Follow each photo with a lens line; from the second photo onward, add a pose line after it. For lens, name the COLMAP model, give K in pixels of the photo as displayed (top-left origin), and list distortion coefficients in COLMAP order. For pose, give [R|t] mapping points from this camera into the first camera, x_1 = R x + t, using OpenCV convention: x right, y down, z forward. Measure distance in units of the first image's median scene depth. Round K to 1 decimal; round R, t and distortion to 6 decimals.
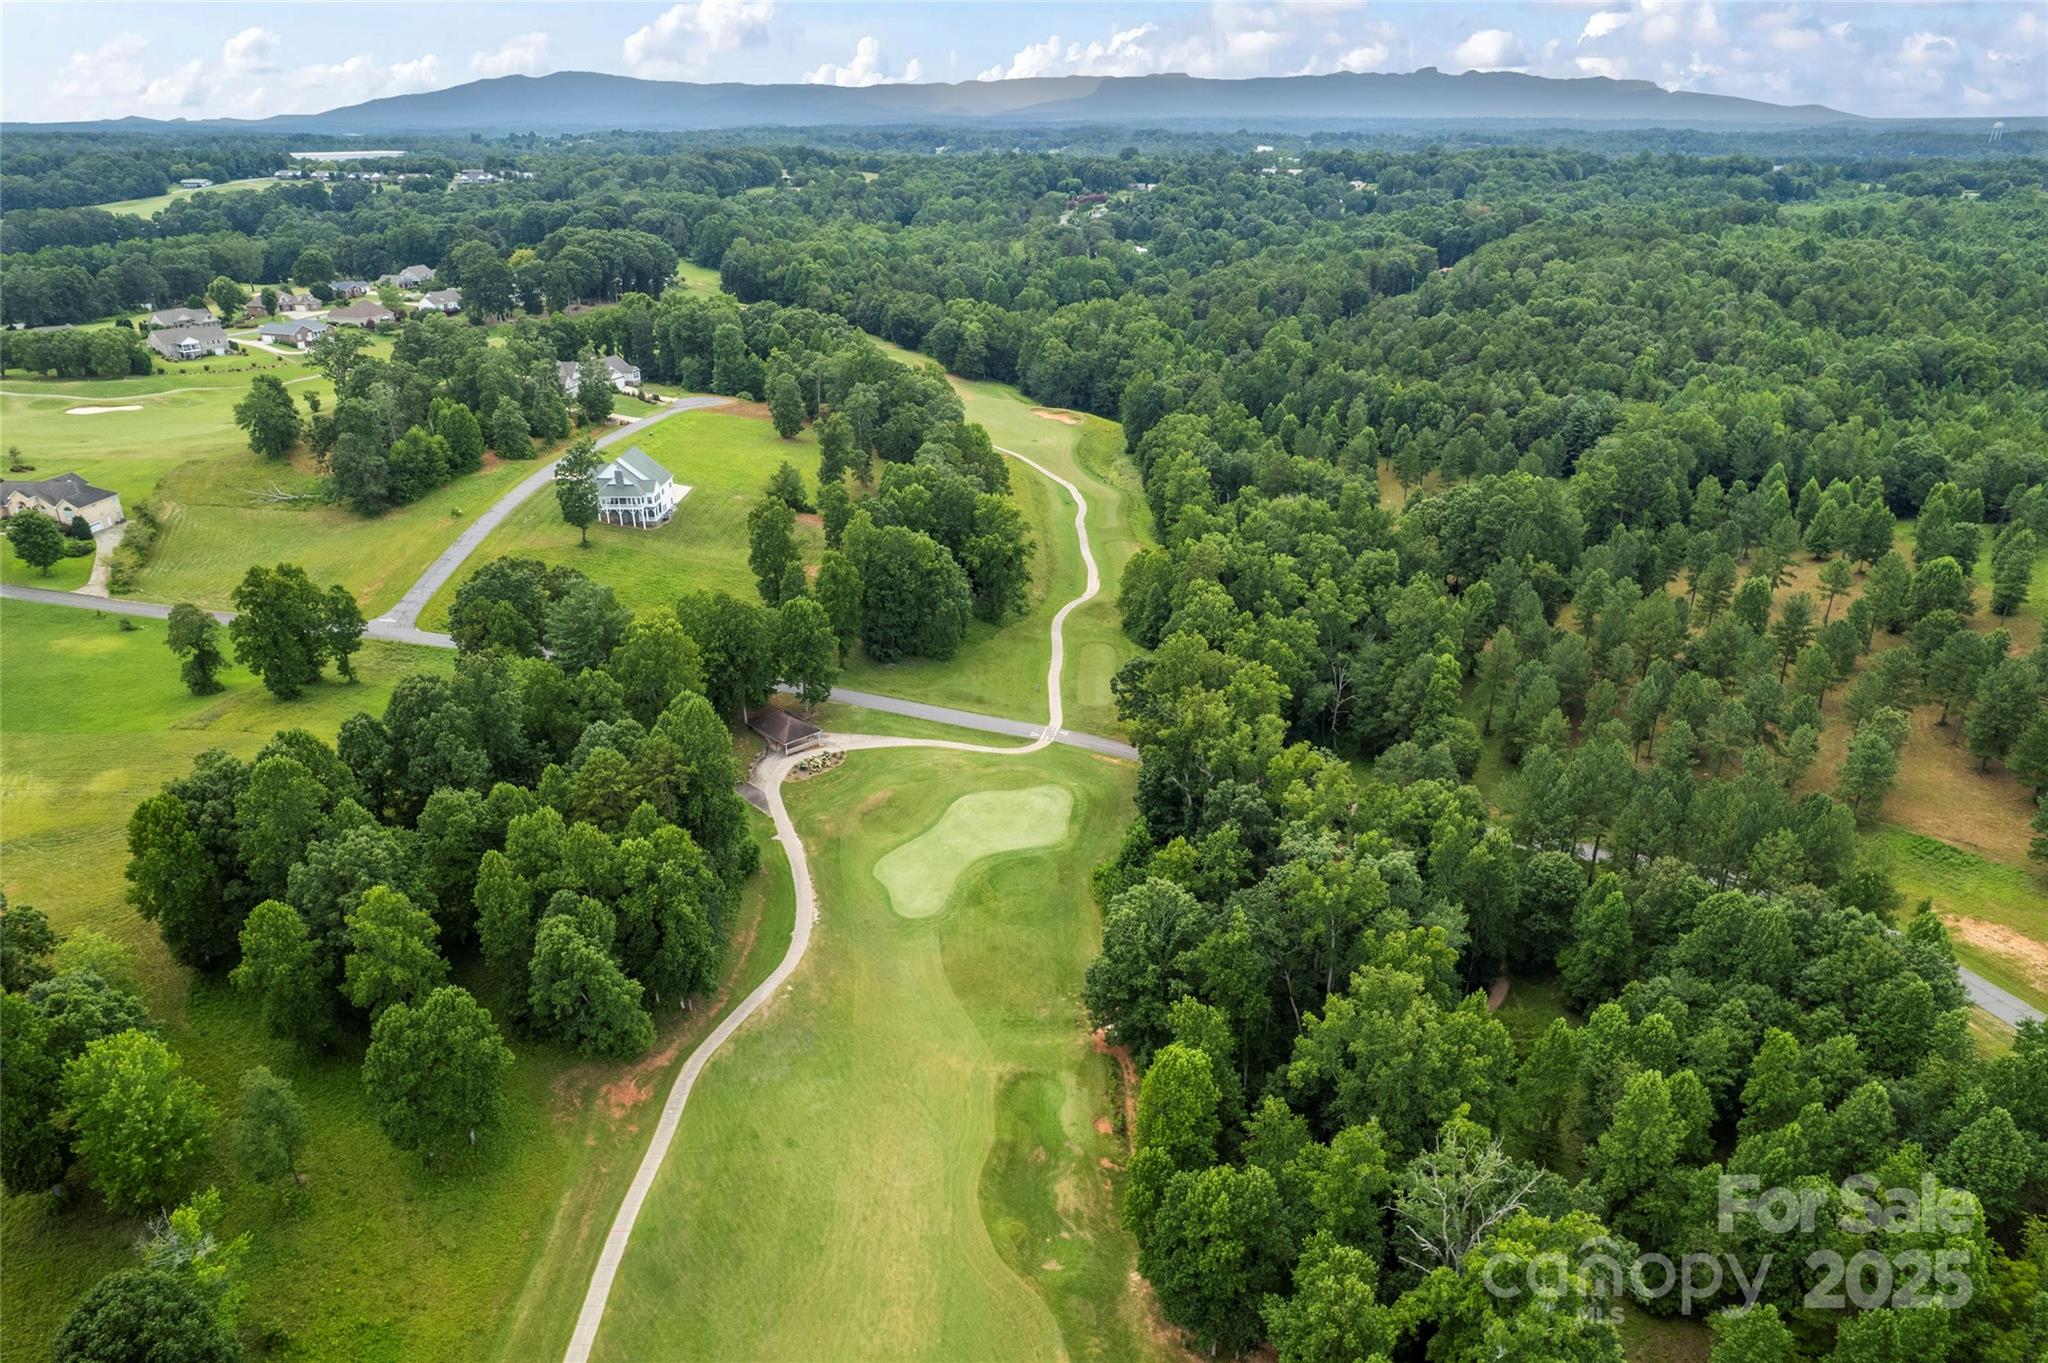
lens RADIAL K [[1314.5, 0, 1040.8], [0, 1314.5, 679.8], [0, 0, 1]] dist [-0.087922, 0.084143]
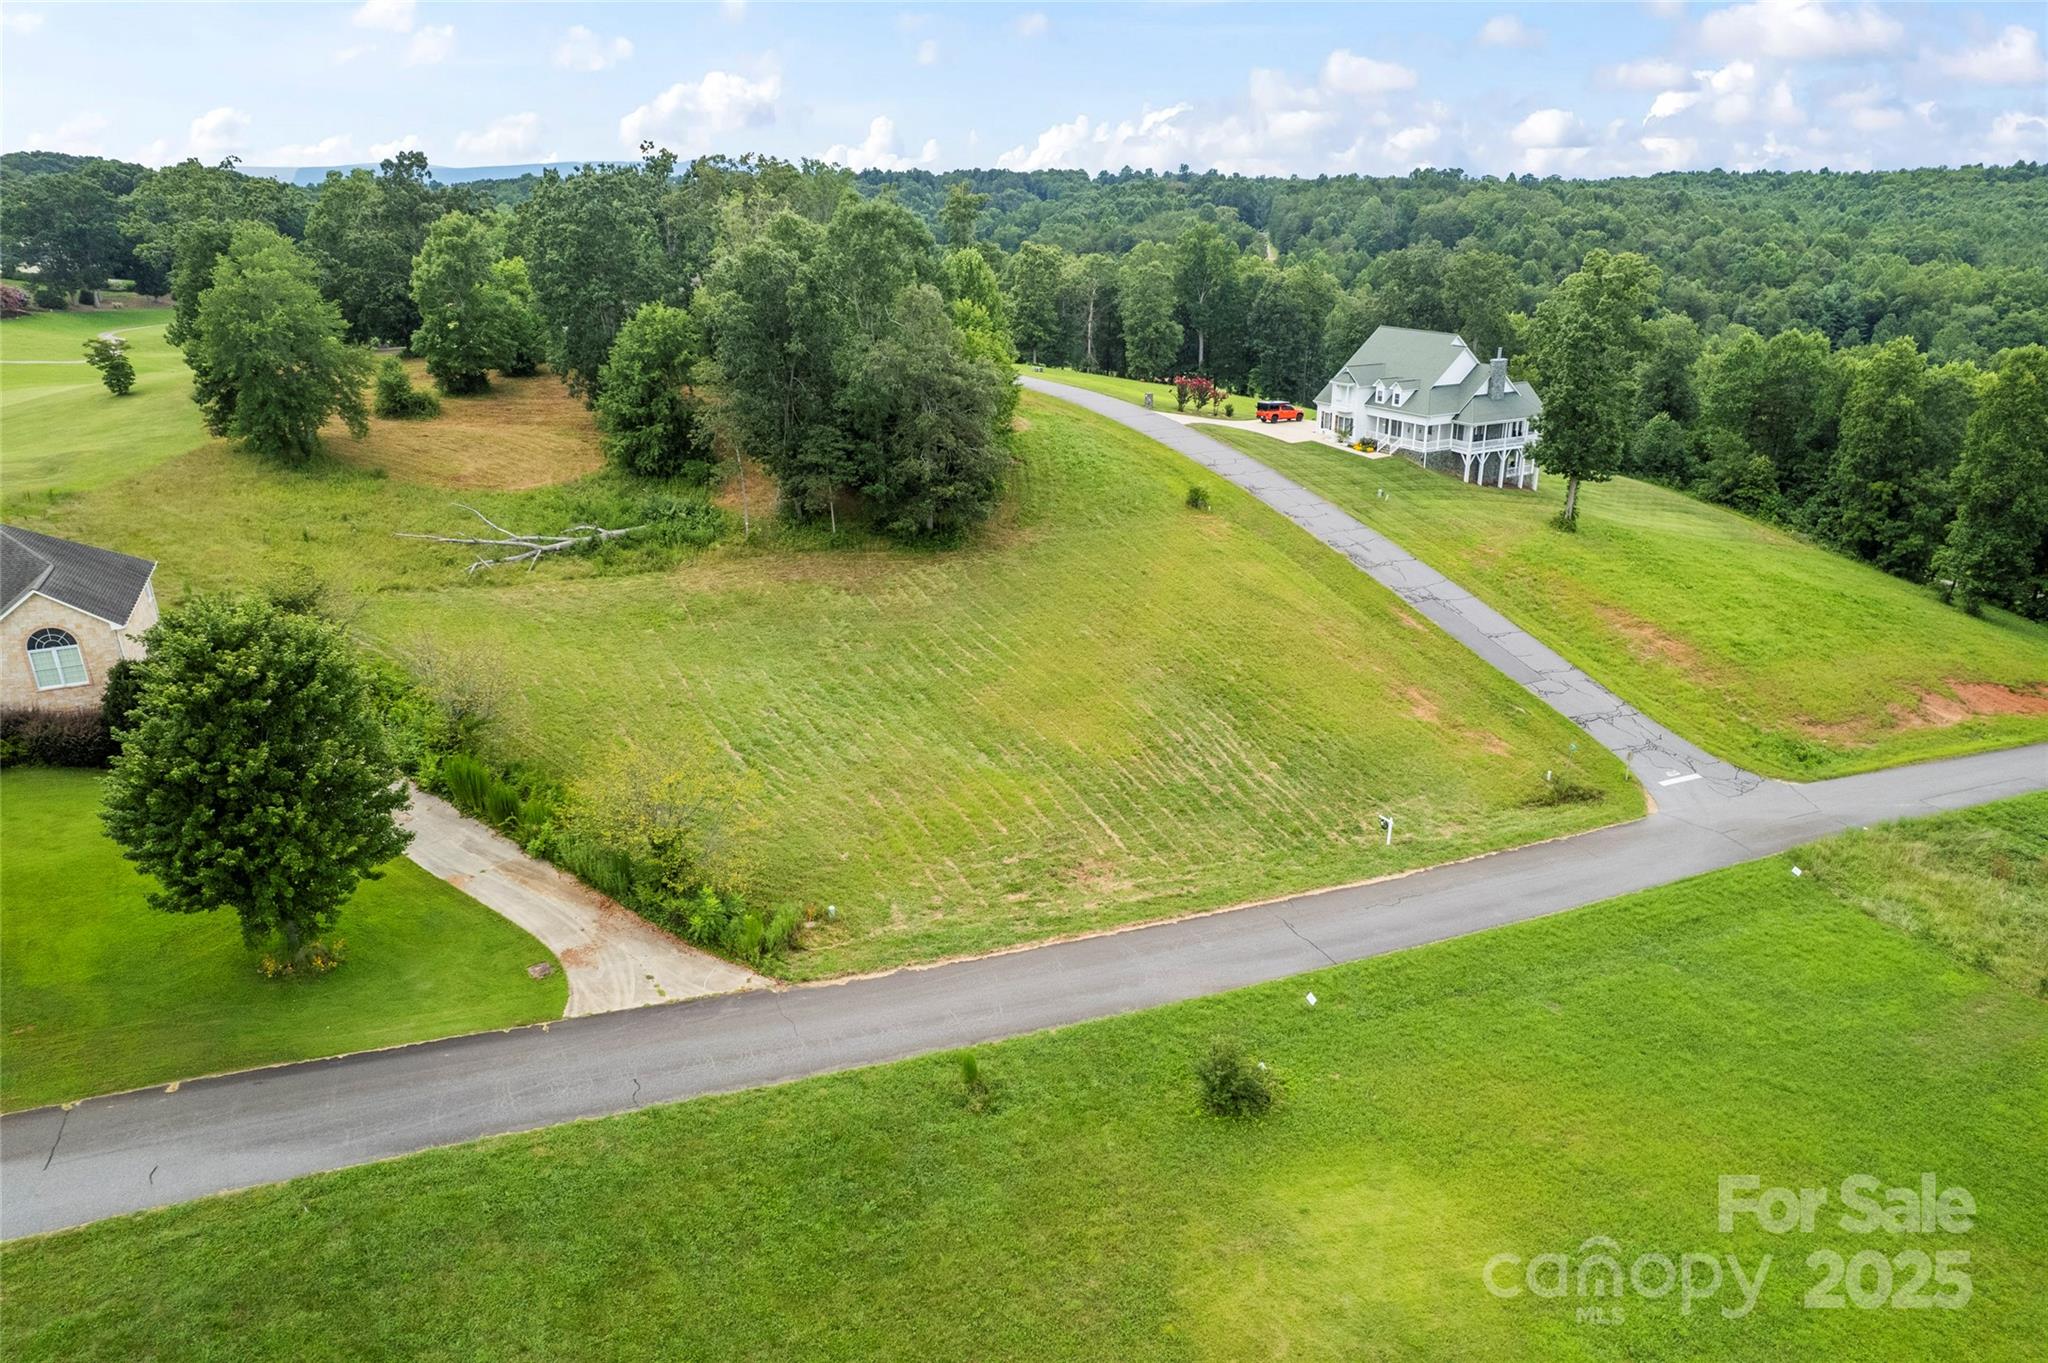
lens RADIAL K [[1314.5, 0, 1040.8], [0, 1314.5, 679.8], [0, 0, 1]] dist [-0.087922, 0.084143]
pose [[0.853831, -0.181941, 0.487720, -0.594325], [0.211020, 0.977470, -0.004784, -0.075996], [-0.475861, 0.107003, 0.872987, 0.615017]]
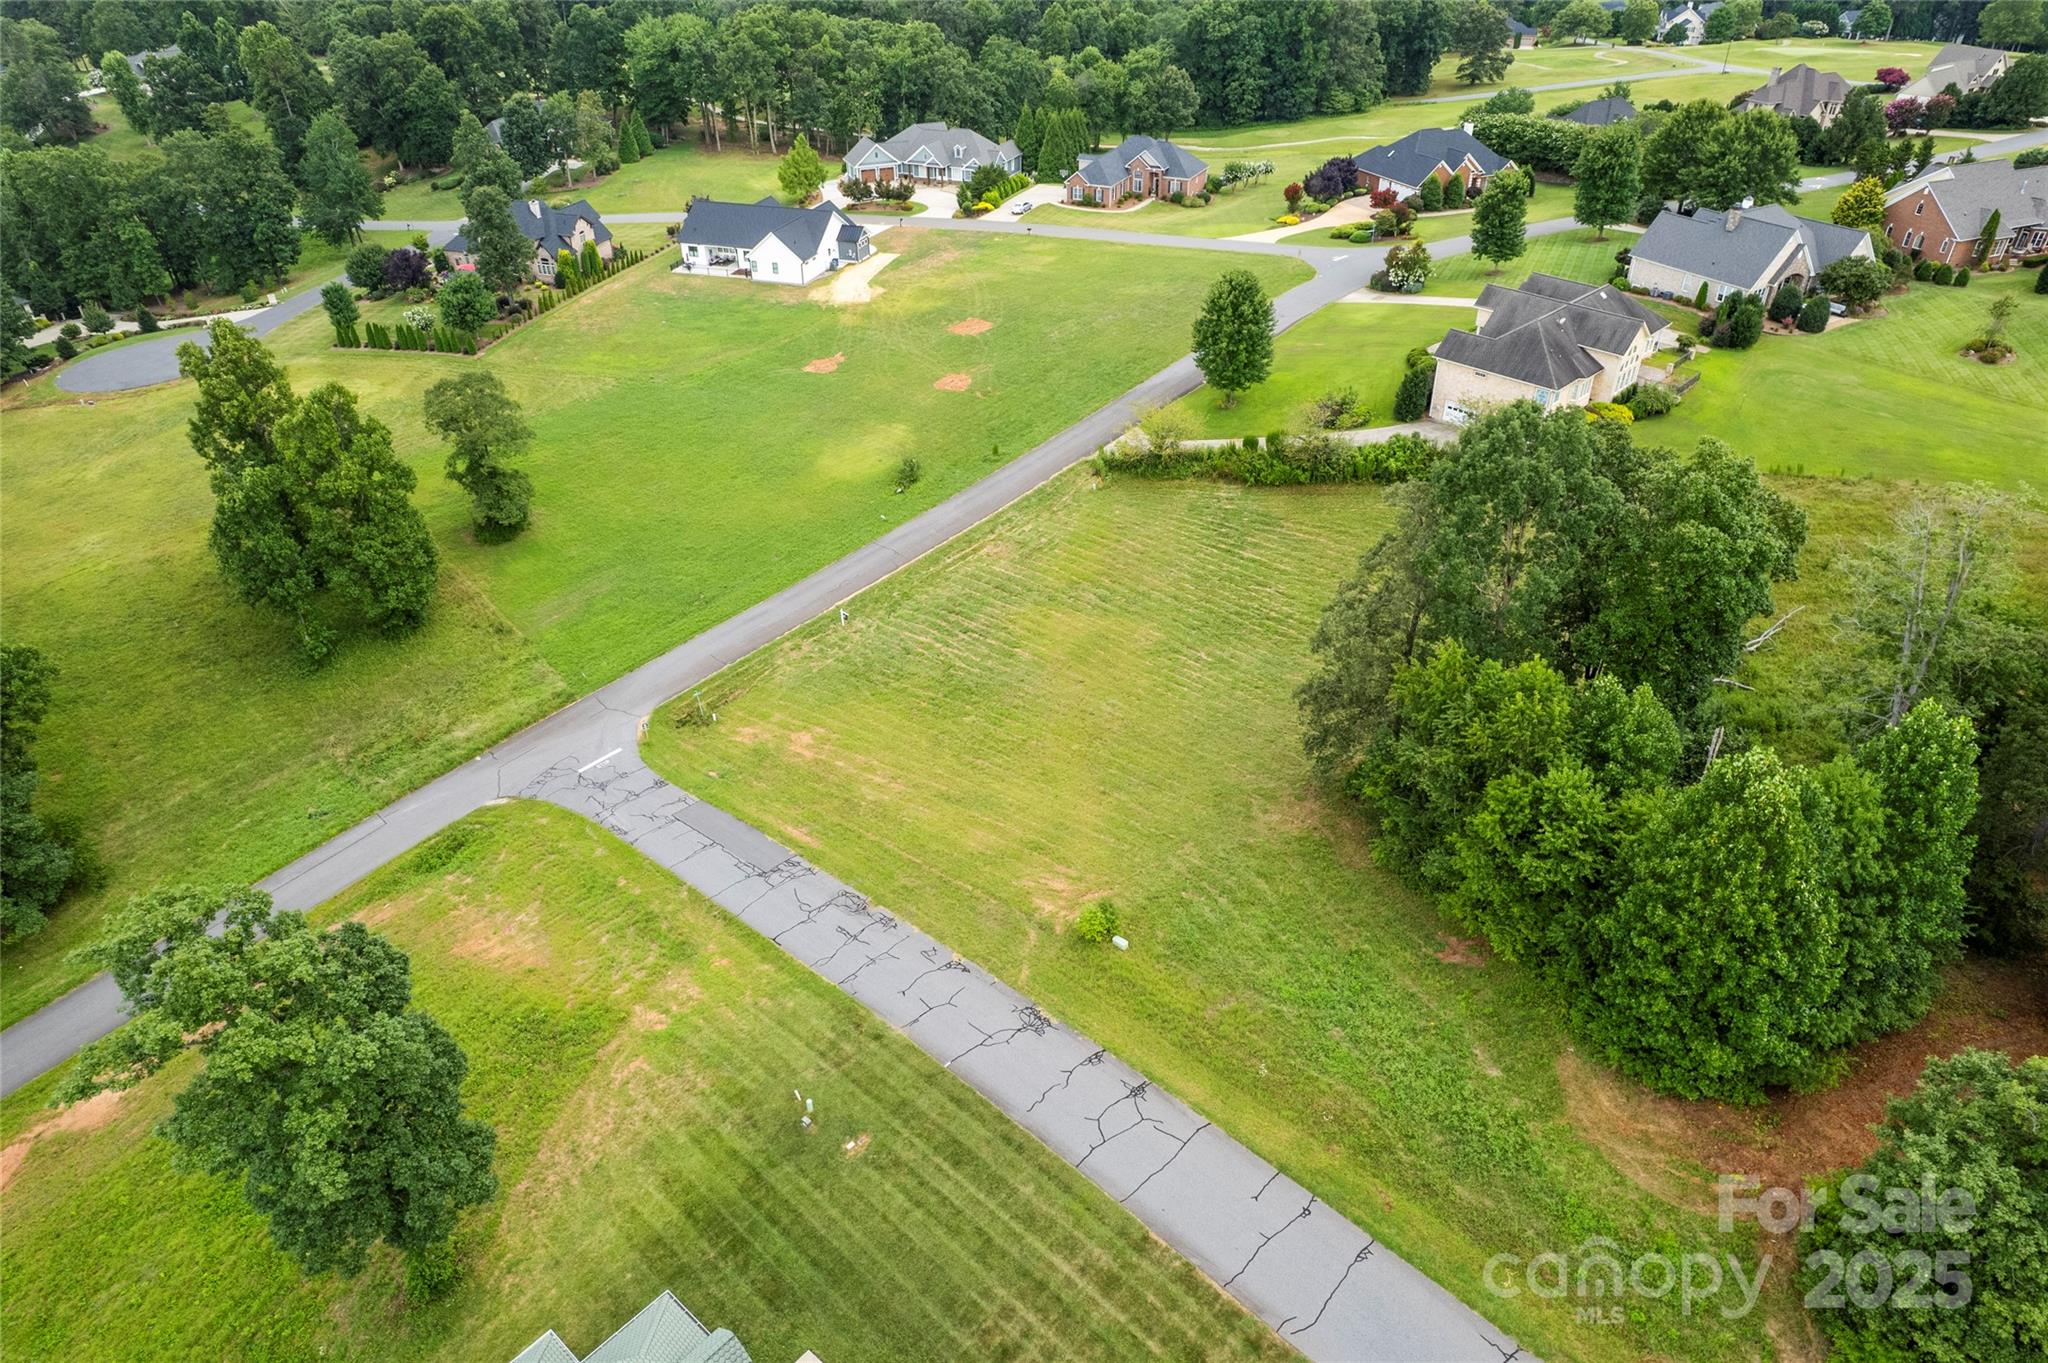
lens RADIAL K [[1314.5, 0, 1040.8], [0, 1314.5, 679.8], [0, 0, 1]] dist [-0.087922, 0.084143]
pose [[-0.642609, 0.433121, -0.632029, -0.274935], [-0.301176, 0.615703, 0.728150, -0.285068], [0.704519, 0.658268, -0.265211, 0.897700]]
